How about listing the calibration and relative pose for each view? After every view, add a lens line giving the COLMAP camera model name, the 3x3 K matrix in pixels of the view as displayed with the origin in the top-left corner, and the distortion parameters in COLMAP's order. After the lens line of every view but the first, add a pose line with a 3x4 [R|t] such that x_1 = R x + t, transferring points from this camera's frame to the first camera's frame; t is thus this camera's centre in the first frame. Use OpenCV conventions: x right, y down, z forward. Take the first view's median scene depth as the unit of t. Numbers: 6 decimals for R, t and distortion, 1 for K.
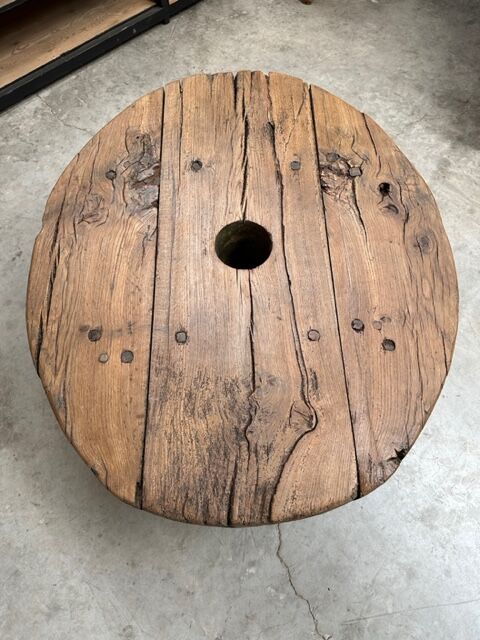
lens RADIAL K [[454.8, 0, 243.5], [0, 454.8, 322.4], [0, 0, 1]] dist [0.029989, -0.044956]
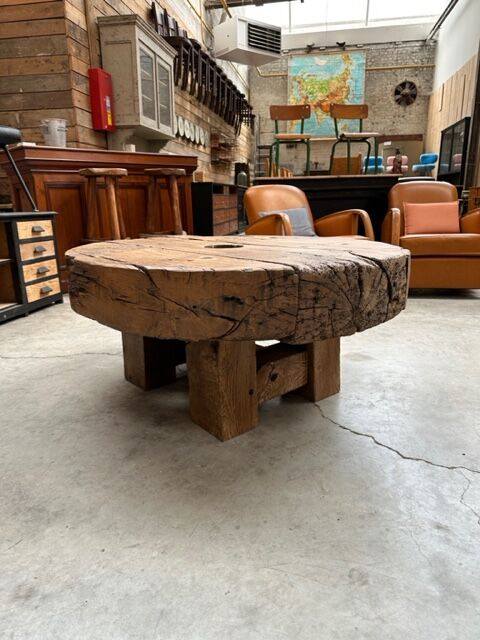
lens RADIAL K [[454.8, 0, 236.6], [0, 454.8, 315.8], [0, 0, 1]] dist [0.029989, -0.044956]
pose [[0.818682, -0.164961, 0.550043, -0.731299], [0.532497, 0.576631, -0.619631, 0.798041], [-0.214958, 0.800178, 0.559919, 0.339734]]
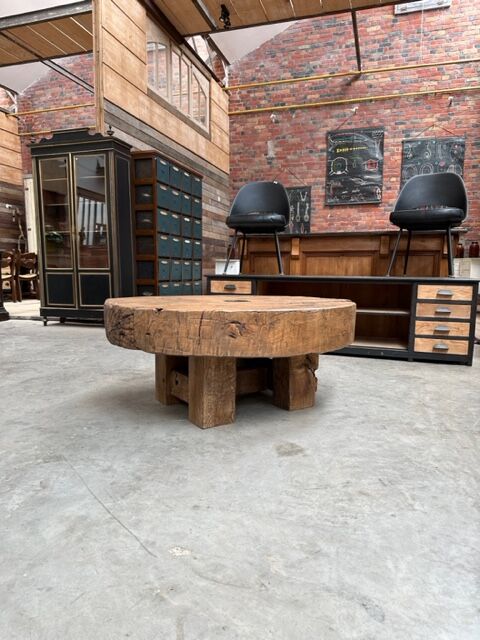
lens RADIAL K [[454.8, 0, 235.5], [0, 454.8, 317.3], [0, 0, 1]] dist [0.029989, -0.044956]
pose [[0.467162, 0.089268, -0.879654, 1.652832], [-0.805738, 0.452639, -0.381973, 0.590921], [0.364068, 0.887214, 0.283382, 0.454342]]
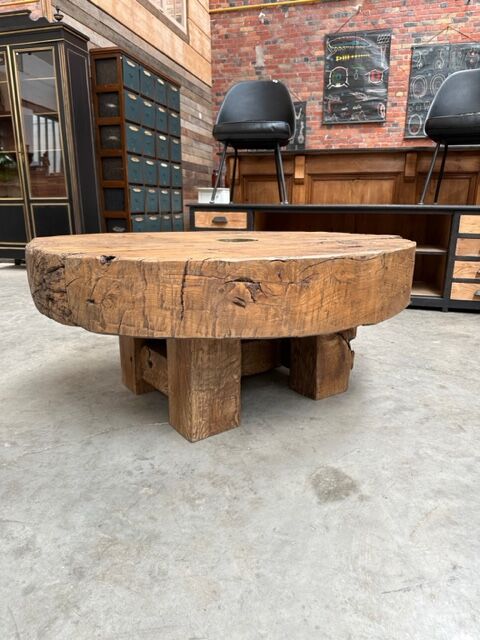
lens RADIAL K [[454.8, 0, 242.8], [0, 454.8, 319.0], [0, 0, 1]] dist [0.029989, -0.044956]
pose [[0.513207, 0.205982, -0.833180, 1.093164], [-0.779728, 0.517582, -0.352324, 0.379797], [0.358667, 0.830470, 0.426237, 0.581723]]
